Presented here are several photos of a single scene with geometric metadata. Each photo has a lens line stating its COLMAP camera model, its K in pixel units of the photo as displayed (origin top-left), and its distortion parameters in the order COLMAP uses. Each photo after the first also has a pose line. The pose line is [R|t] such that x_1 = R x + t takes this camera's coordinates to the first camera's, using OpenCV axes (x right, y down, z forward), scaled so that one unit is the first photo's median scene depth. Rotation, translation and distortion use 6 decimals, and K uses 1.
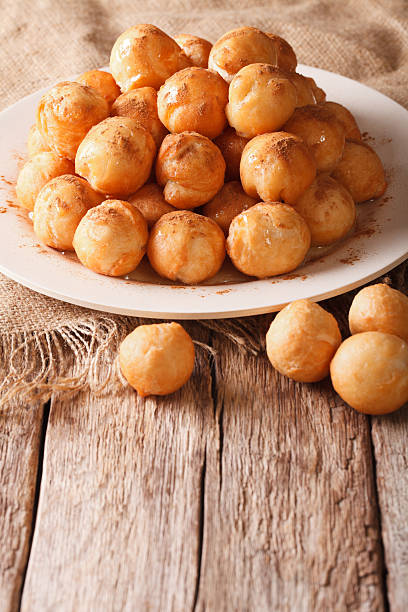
lens RADIAL K [[2167.2, 0, 208.4], [0, 2167.2, 307.9], [0, 0, 1]] dist [0.084833, 0.000000]
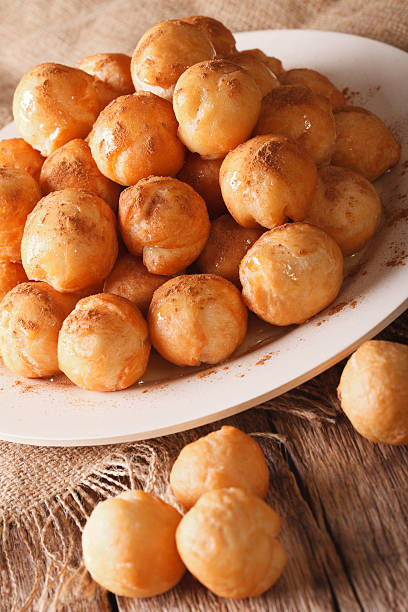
lens RADIAL K [[2167.2, 0, 206.6], [0, 2167.2, 312.7], [0, 0, 1]] dist [0.084833, 0.000000]
pose [[0.932521, -0.361034, 0.007654, -0.012006], [0.360272, 0.931582, 0.048568, -0.067009], [-0.024665, -0.042533, 0.998791, 0.218840]]
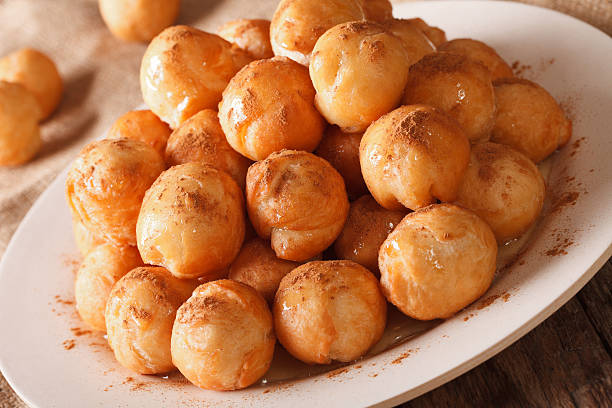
lens RADIAL K [[2167.2, 0, 306.4], [0, 2167.2, 198.6], [0, 0, 1]] dist [0.084833, 0.000000]
pose [[0.938755, -0.342529, -0.037588, 0.021202], [0.341002, 0.939139, -0.041650, -0.035480], [0.049567, 0.026281, 0.998425, 0.310228]]
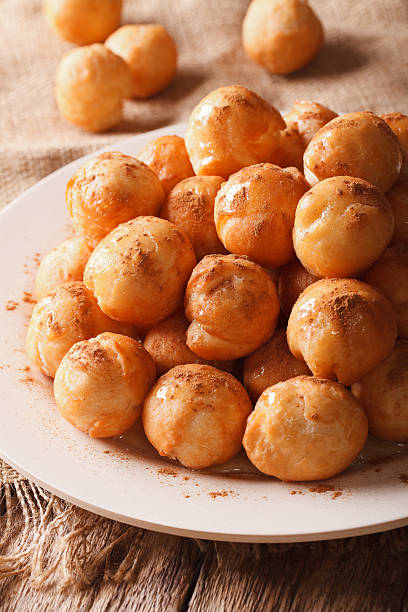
lens RADIAL K [[2167.2, 0, 198.7], [0, 2167.2, 307.7], [0, 0, 1]] dist [0.084833, 0.000000]
pose [[0.942407, 0.177700, -0.283356, 0.189937], [-0.153114, 0.982414, 0.106860, -0.141380], [0.297362, -0.057319, 0.953043, 0.307916]]
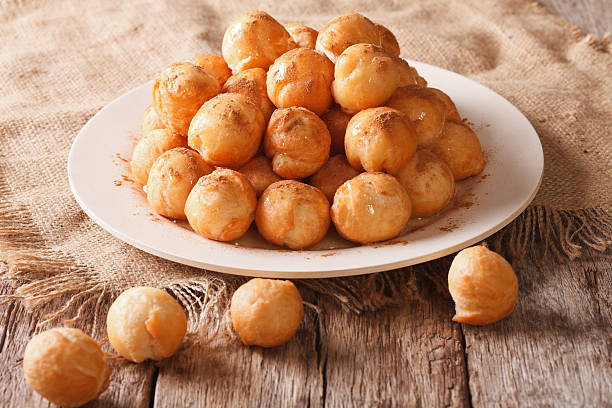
lens RADIAL K [[2167.2, 0, 307.9], [0, 2167.2, 199.7], [0, 0, 1]] dist [0.084833, 0.000000]
pose [[0.999955, 0.008393, -0.004352, 0.001555], [-0.008780, 0.995111, -0.098367, 0.067690], [0.003505, 0.098401, 0.995141, -0.042454]]
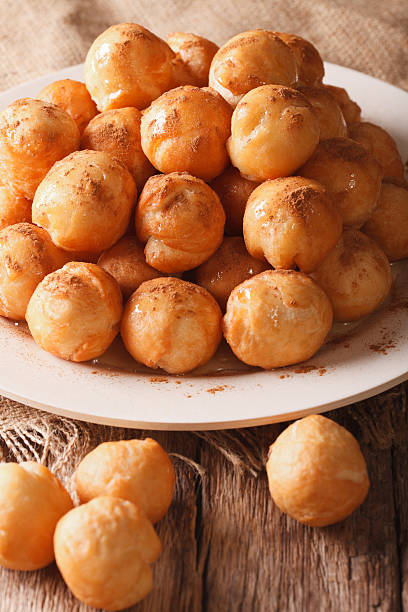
lens RADIAL K [[2167.2, 0, 208.6], [0, 2167.2, 311.7], [0, 0, 1]] dist [0.084833, 0.000000]
pose [[0.999392, 0.021865, -0.027157, 0.024017], [-0.019932, 0.997382, 0.069508, -0.086866], [0.028606, -0.068924, 0.997212, 0.227414]]
